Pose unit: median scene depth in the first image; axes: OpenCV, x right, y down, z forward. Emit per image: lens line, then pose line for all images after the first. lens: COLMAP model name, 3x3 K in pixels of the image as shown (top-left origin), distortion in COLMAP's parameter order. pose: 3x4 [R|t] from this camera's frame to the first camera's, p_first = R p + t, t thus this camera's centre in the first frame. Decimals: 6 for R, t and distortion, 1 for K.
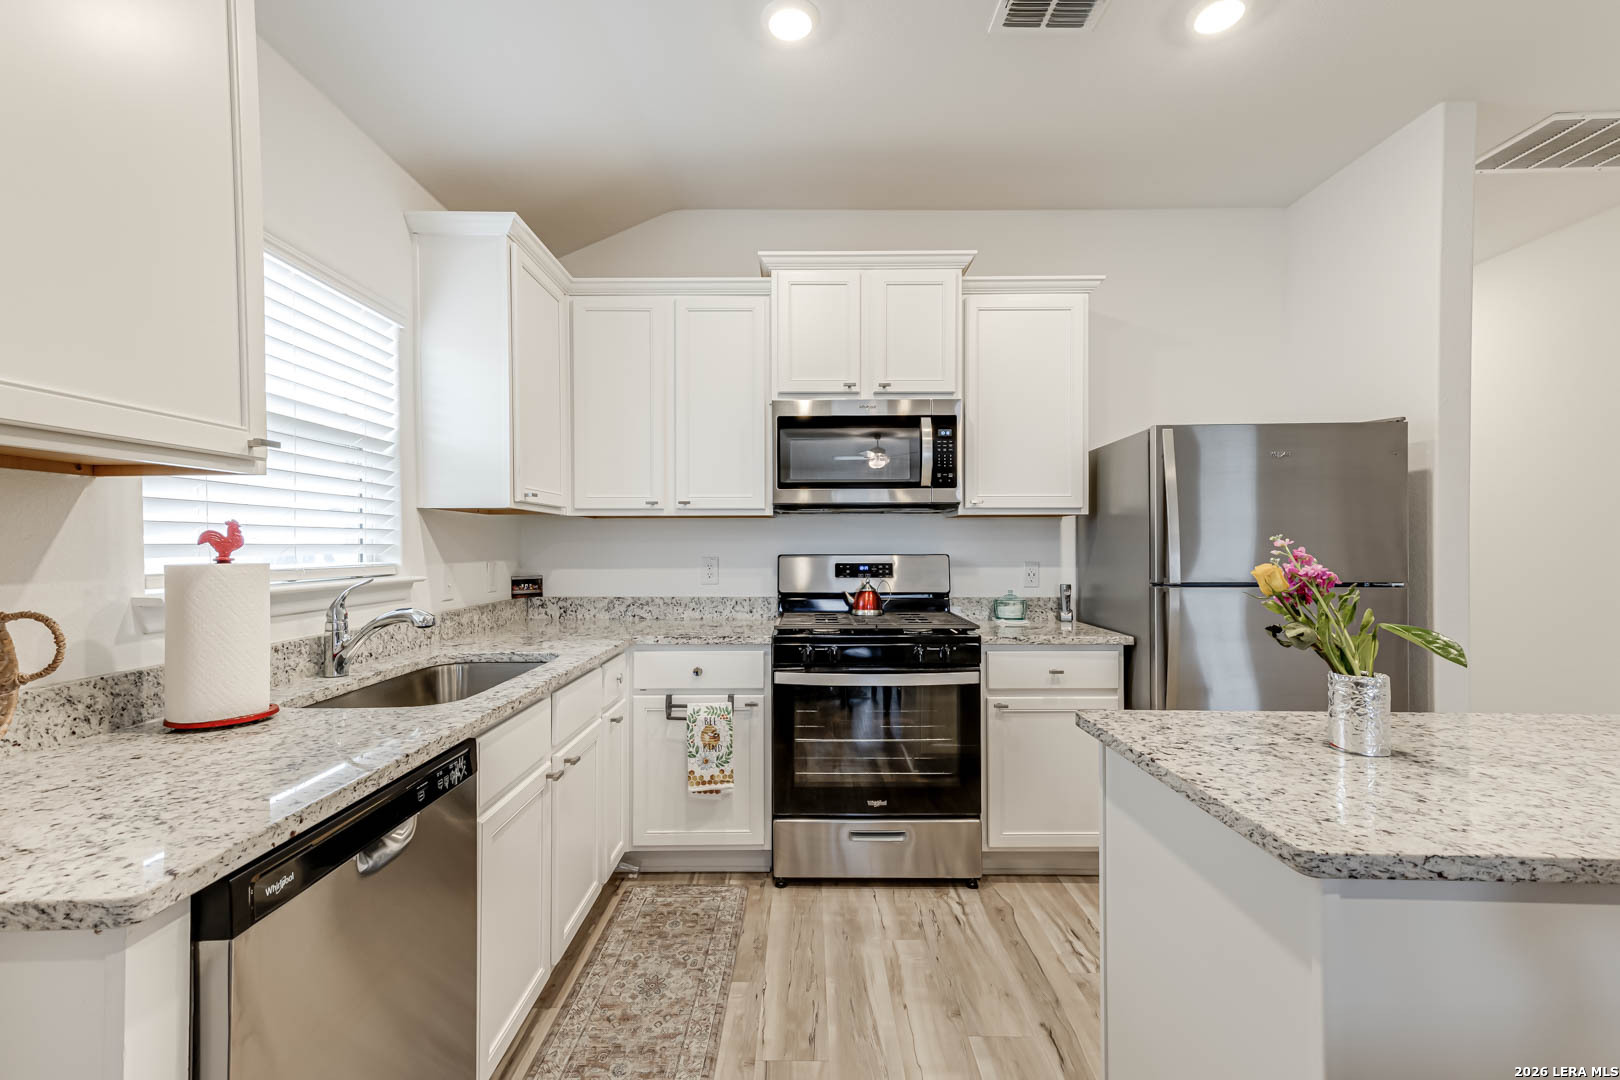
lens RADIAL K [[728.6, 0, 829.0], [0, 728.6, 545.5], [0, 0, 1]] dist [0.023181, -0.001033]
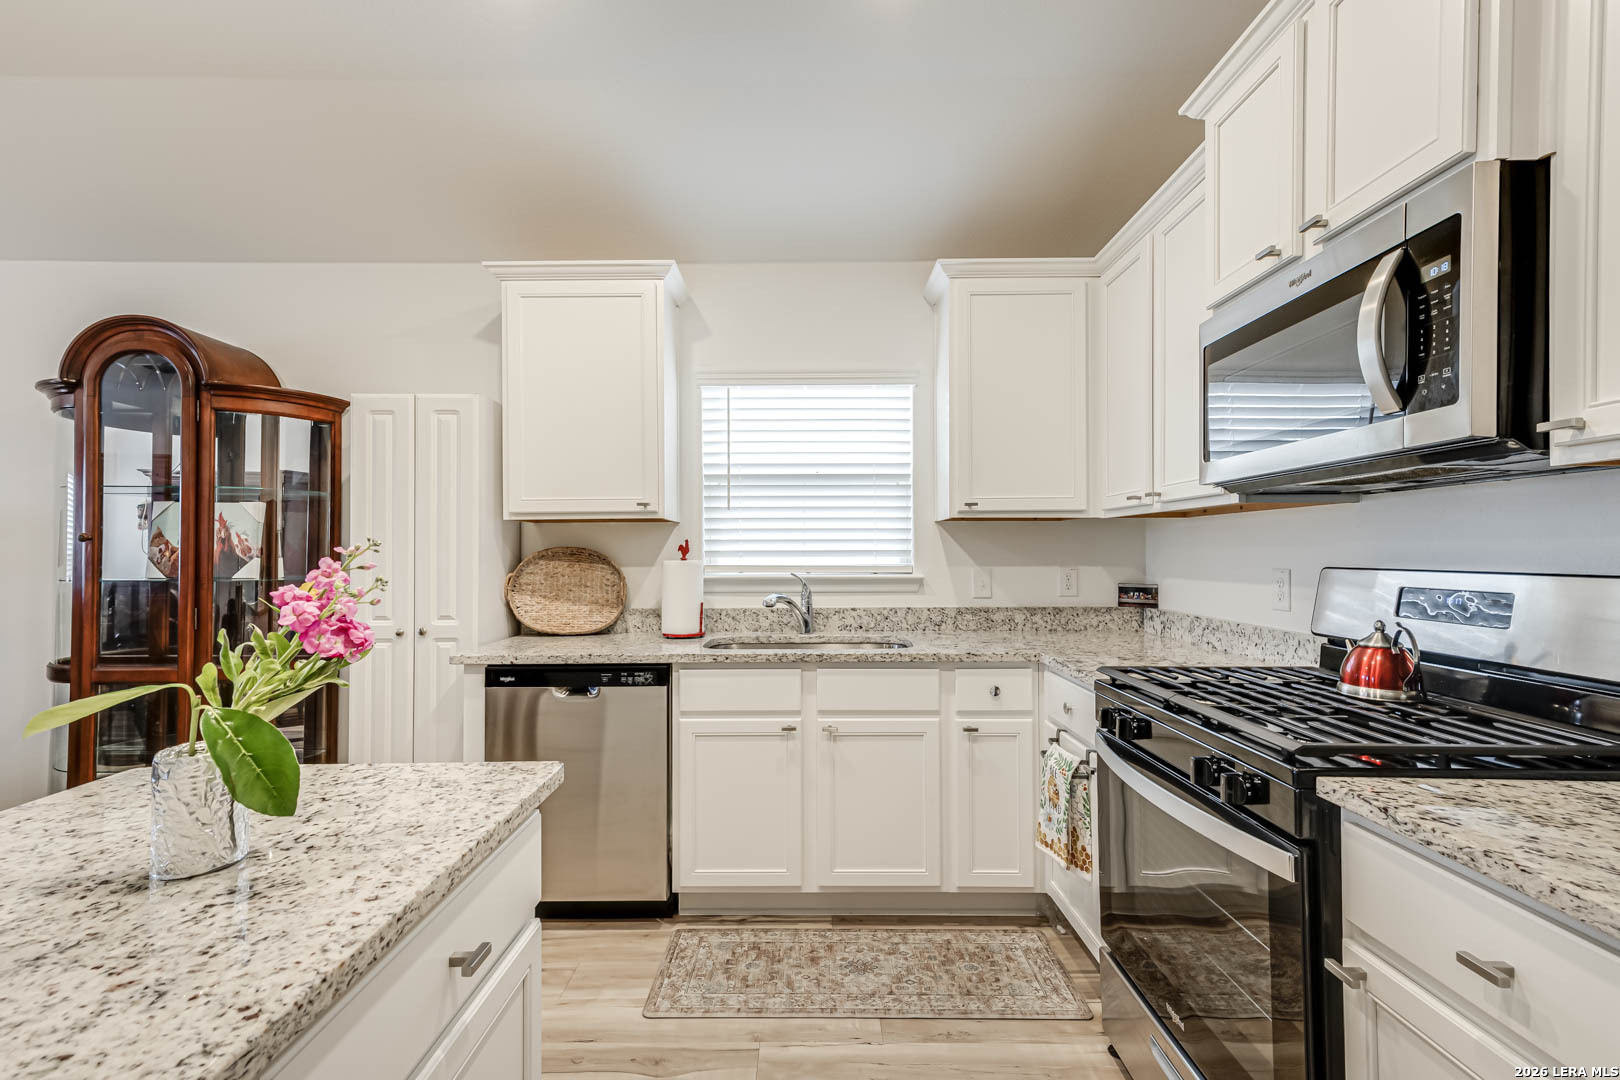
lens RADIAL K [[728.6, 0, 792.0], [0, 728.6, 543.4], [0, 0, 1]] dist [0.023181, -0.001033]
pose [[-0.038914, -0.009785, -0.999195, 0.730769], [0.002384, 0.999948, -0.009885, -0.001696], [0.999240, -0.002766, -0.038889, 0.833106]]
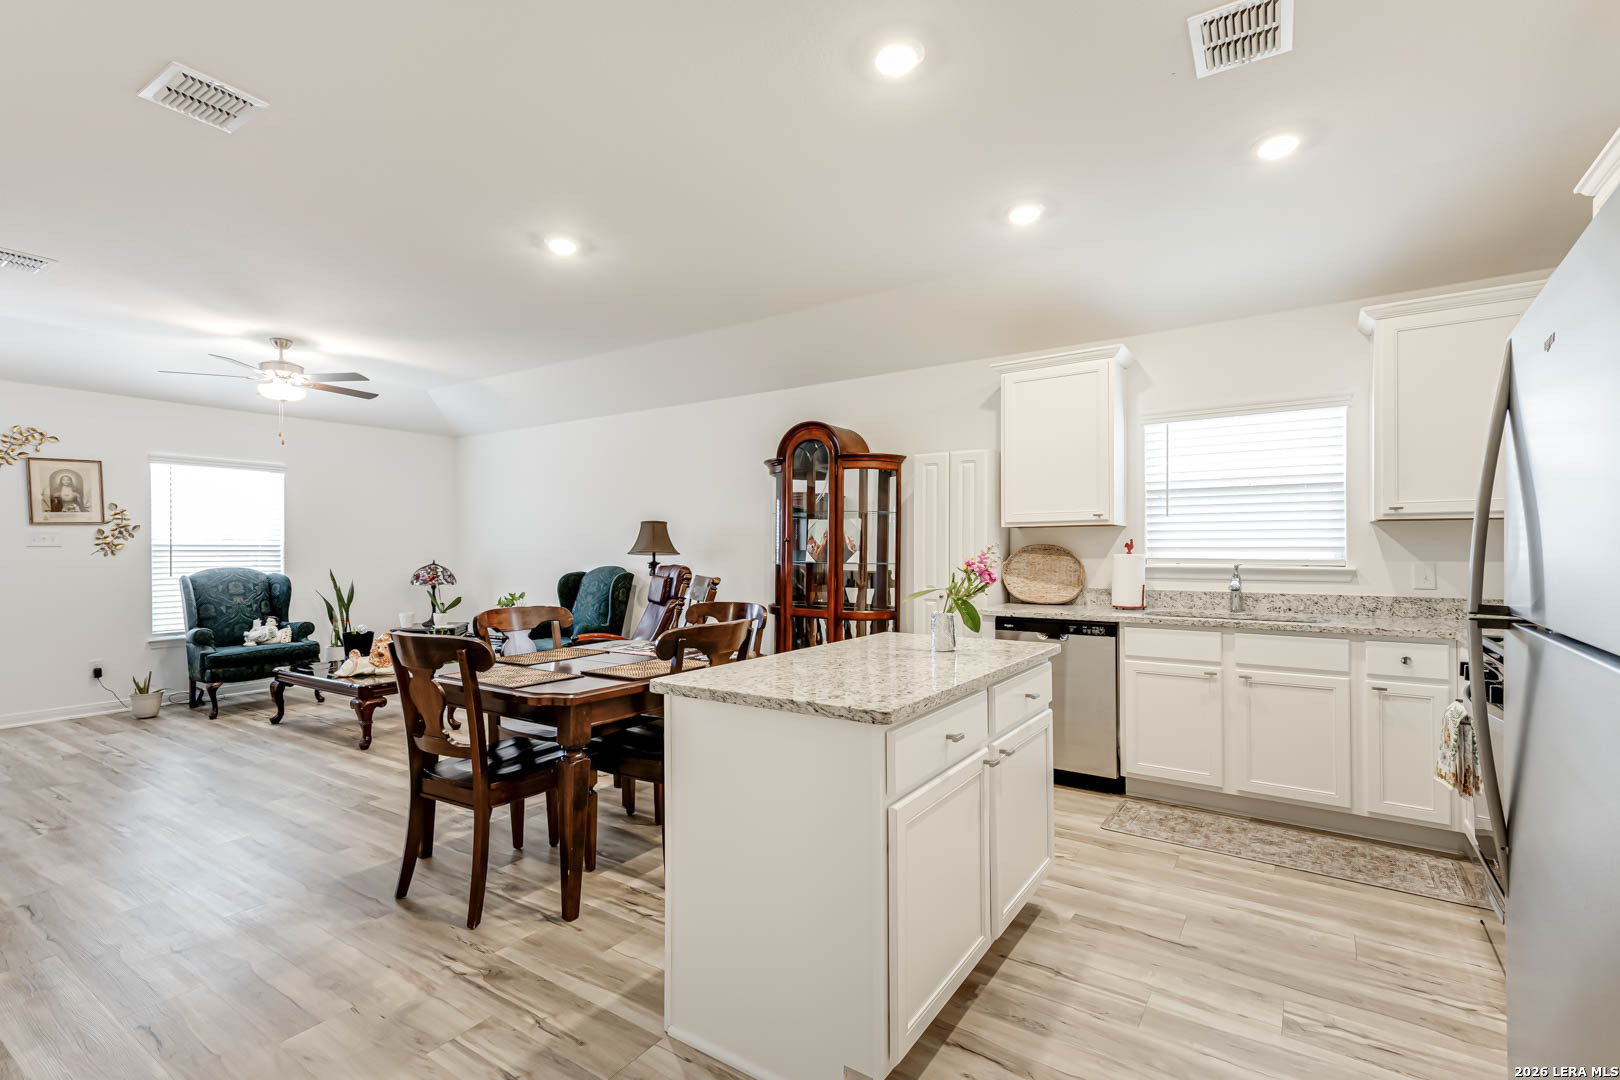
lens RADIAL K [[728.6, 0, 781.8], [0, 728.6, 547.2], [0, 0, 1]] dist [0.023181, -0.001033]
pose [[-0.599827, 0.001923, -0.800127, 1.372631], [0.002947, 0.999996, 0.000194, -0.004349], [0.800124, -0.002242, -0.599830, 0.981681]]
